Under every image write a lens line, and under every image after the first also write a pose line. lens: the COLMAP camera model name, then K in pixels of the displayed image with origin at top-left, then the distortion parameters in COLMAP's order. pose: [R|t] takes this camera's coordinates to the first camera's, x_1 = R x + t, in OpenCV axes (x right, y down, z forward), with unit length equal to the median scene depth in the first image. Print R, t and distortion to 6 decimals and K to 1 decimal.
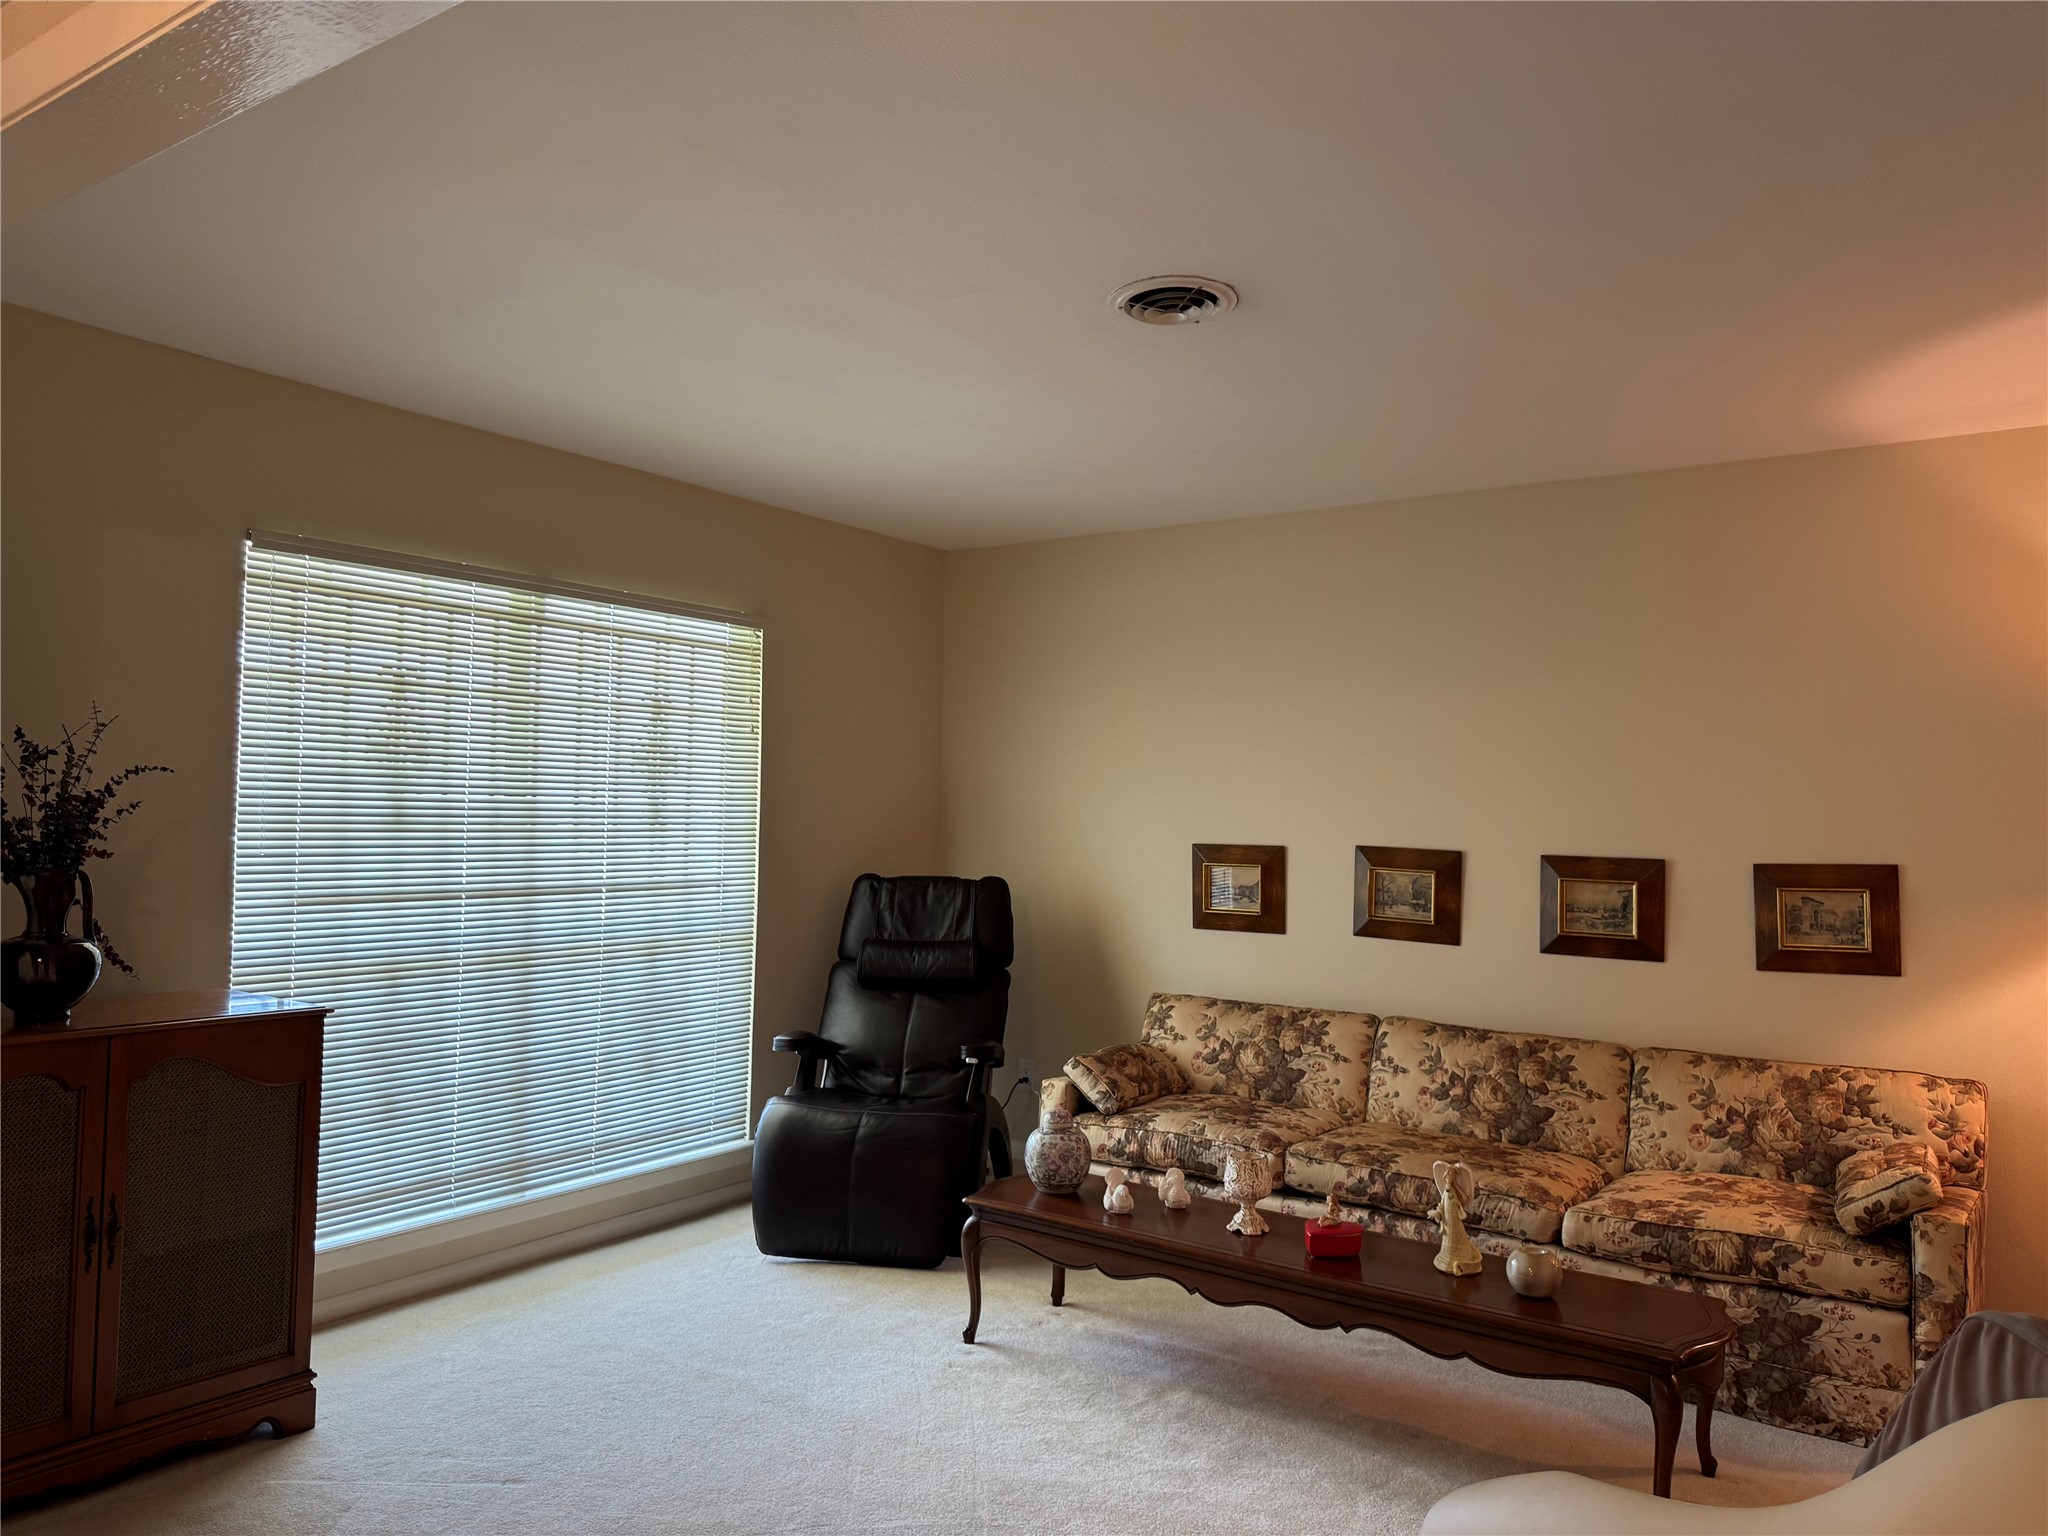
lens RADIAL K [[1413.8, 0, 1032.0], [0, 1413.8, 769.8], [0, 0, 1]] dist [0.164162, -0.189646]
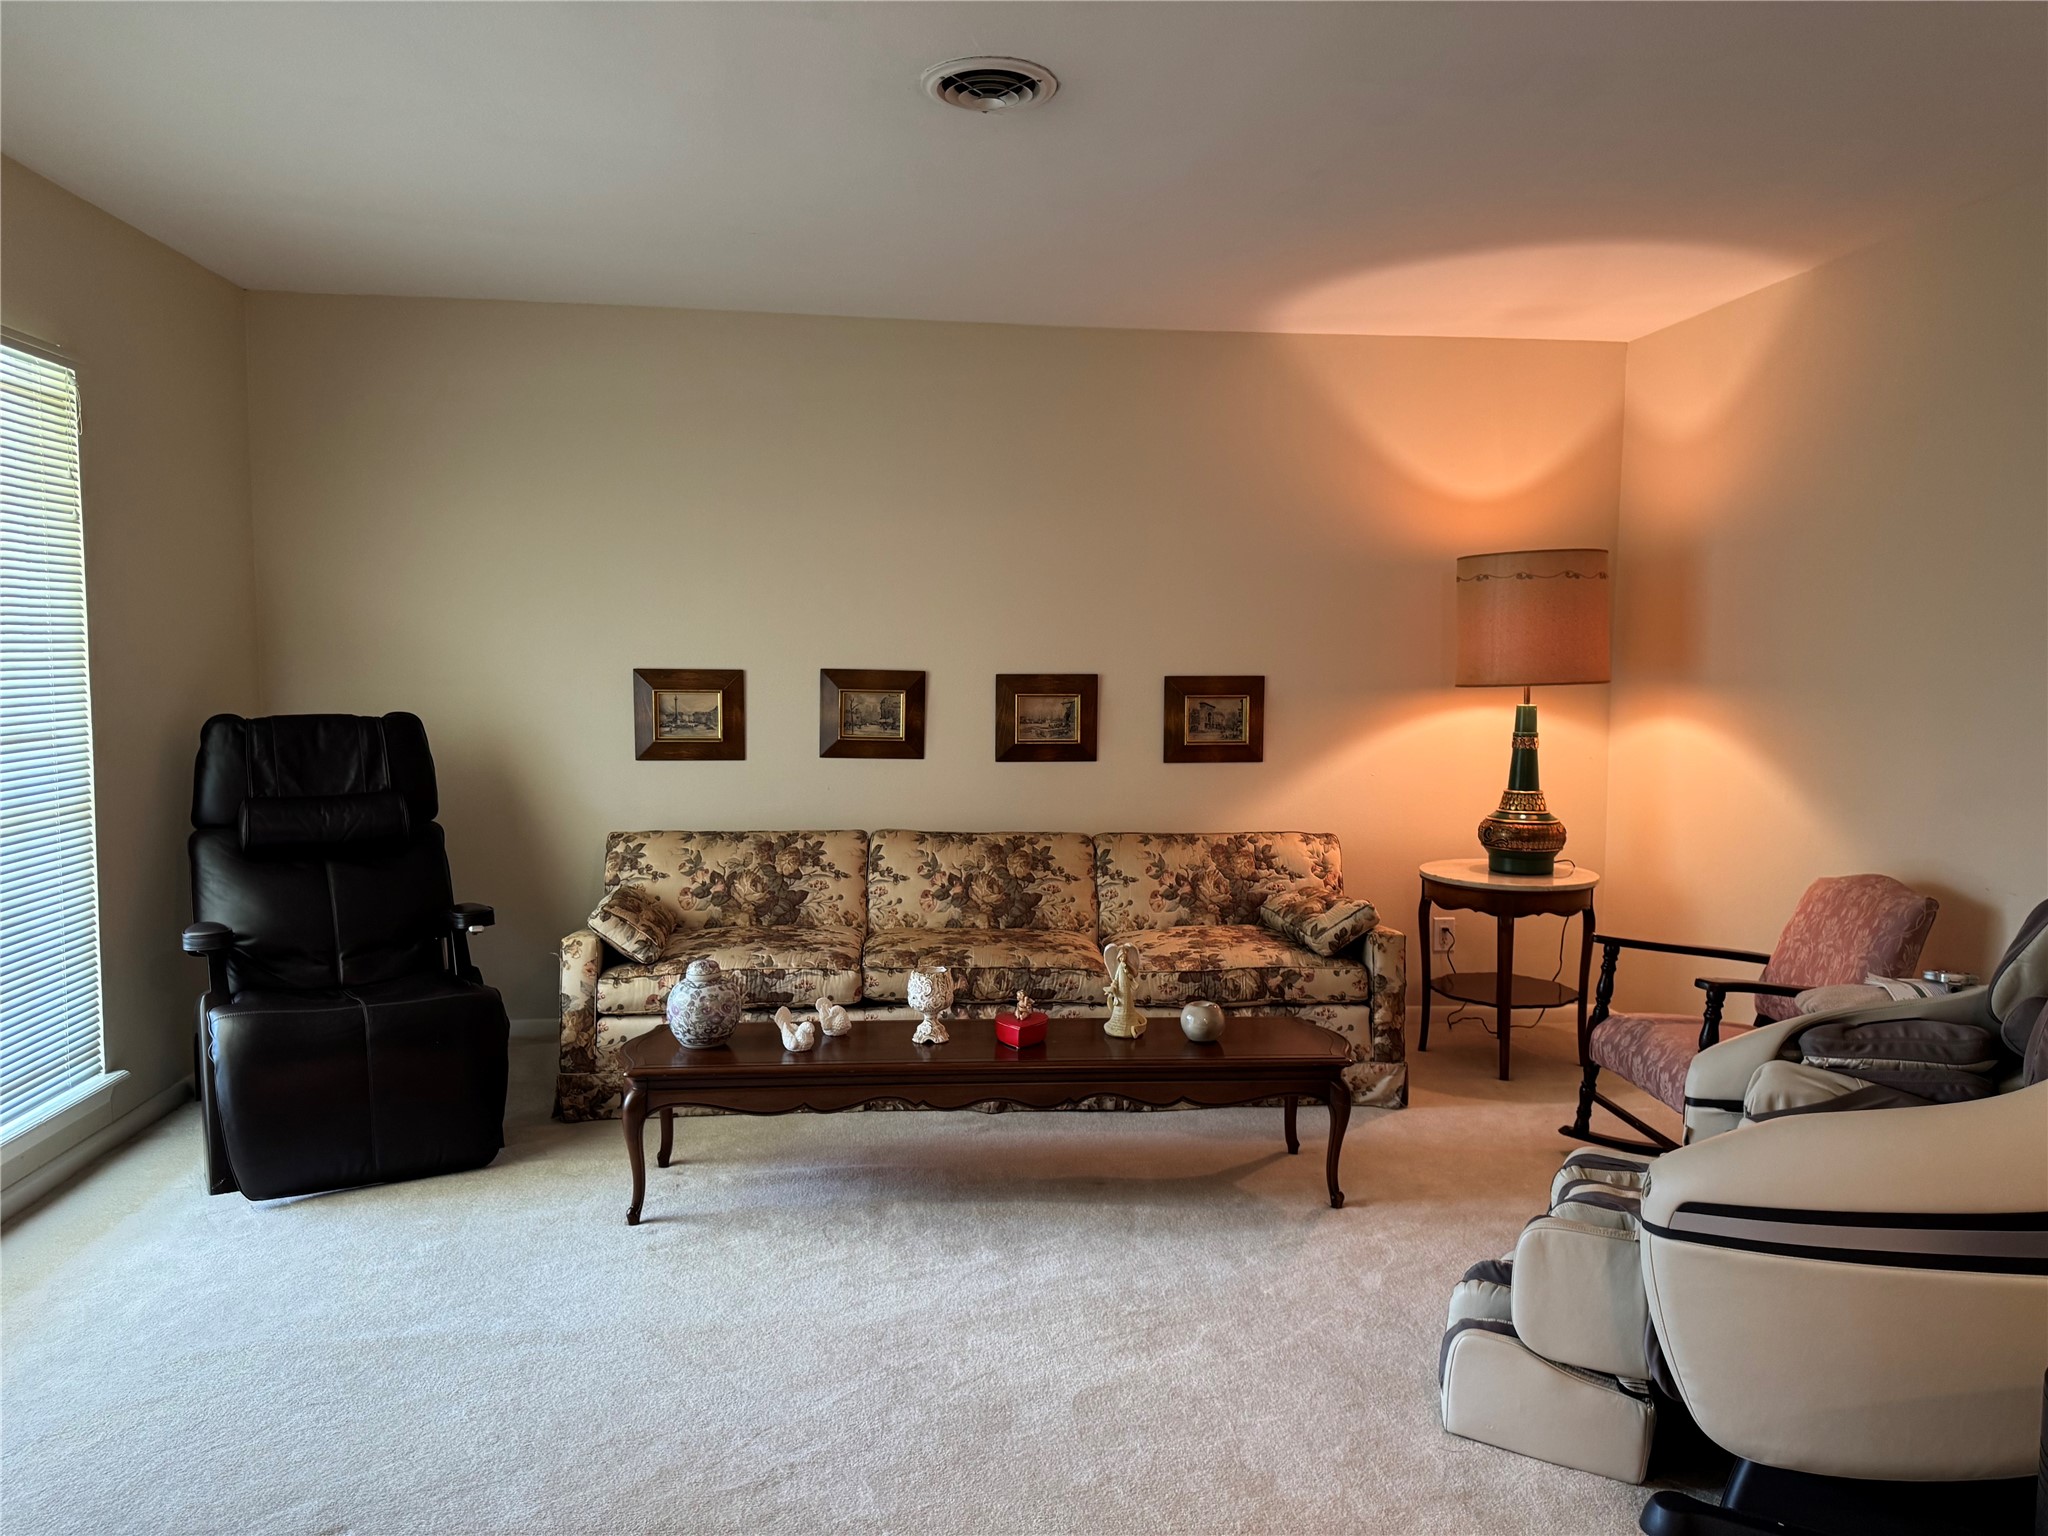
lens RADIAL K [[1413.8, 0, 1032.0], [0, 1413.8, 769.8], [0, 0, 1]] dist [0.164162, -0.189646]
pose [[0.770380, -0.064651, 0.634299, -0.340216], [-0.020987, 0.991735, 0.126572, -0.006840], [-0.637240, -0.110821, 0.762656, 0.145742]]
